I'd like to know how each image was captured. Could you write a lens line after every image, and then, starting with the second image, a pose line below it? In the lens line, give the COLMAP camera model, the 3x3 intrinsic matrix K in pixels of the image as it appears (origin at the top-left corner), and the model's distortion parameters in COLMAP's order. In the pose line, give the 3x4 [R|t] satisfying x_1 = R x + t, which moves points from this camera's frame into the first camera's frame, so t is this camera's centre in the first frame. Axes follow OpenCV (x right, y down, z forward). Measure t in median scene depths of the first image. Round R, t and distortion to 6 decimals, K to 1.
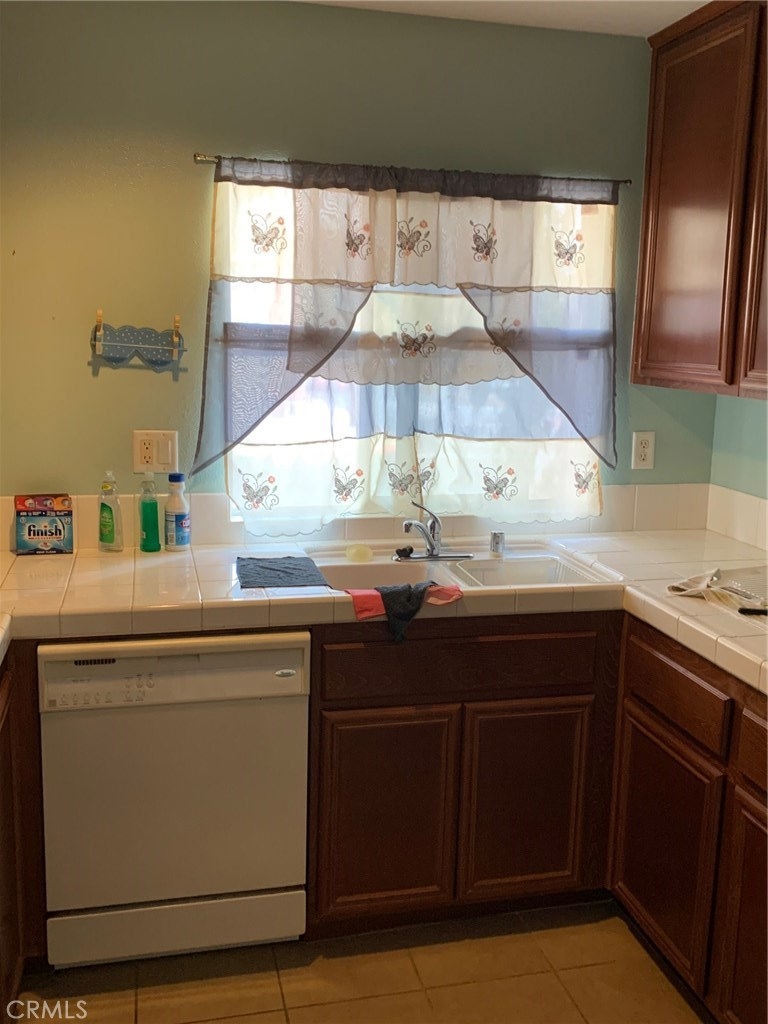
lens RADIAL K [[974.4, 0, 385.6], [0, 974.4, 496.2], [0, 0, 1]] dist [0.024352, 0.000000]
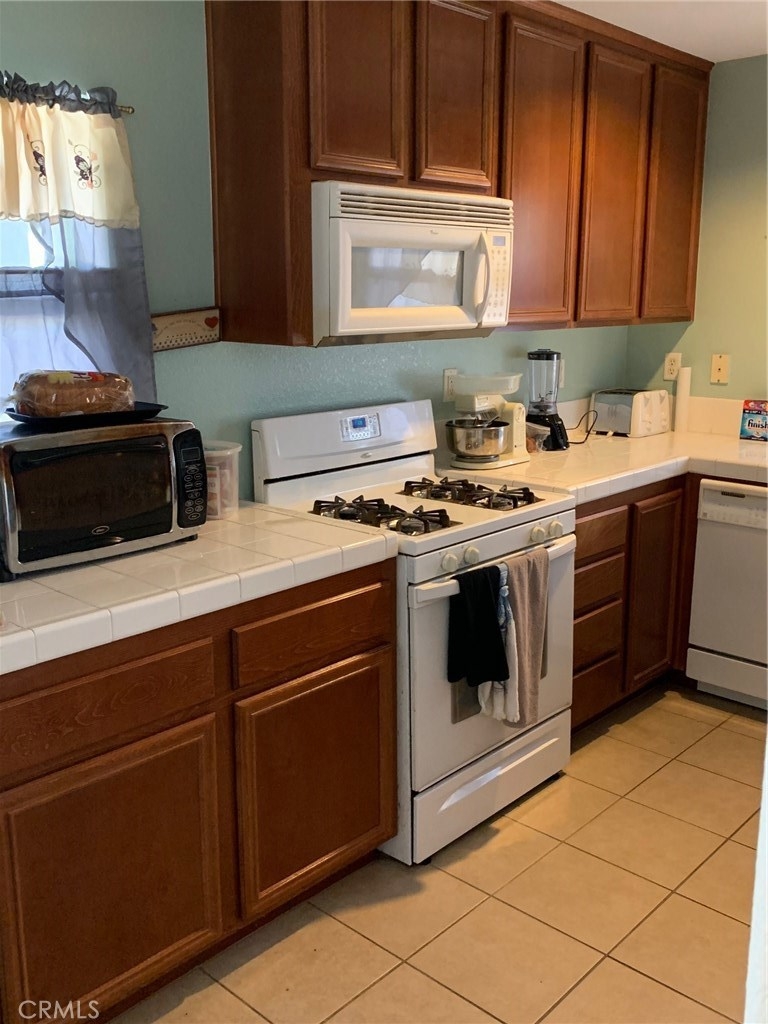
lens RADIAL K [[974.4, 0, 380.0], [0, 974.4, 518.7], [0, 0, 1]] dist [0.024352, 0.000000]
pose [[0.548260, 0.164801, -0.819909, 0.574738], [-0.133101, 0.985090, 0.109000, 0.089975], [0.825648, 0.049370, 0.562021, -0.306505]]
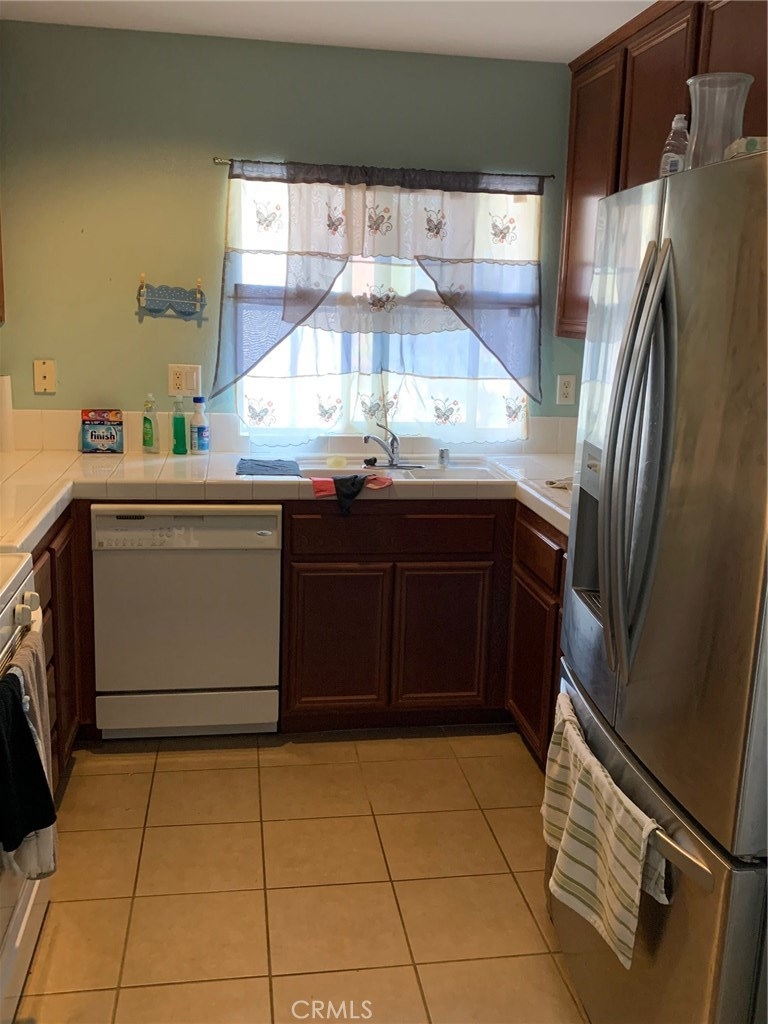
lens RADIAL K [[974.4, 0, 400.1], [0, 974.4, 510.4], [0, 0, 1]] dist [0.024352, 0.000000]
pose [[0.996903, 0.025930, -0.074238, 0.168860], [-0.023302, 0.999079, 0.036044, 0.079669], [0.075104, -0.034202, 0.996589, -0.332612]]
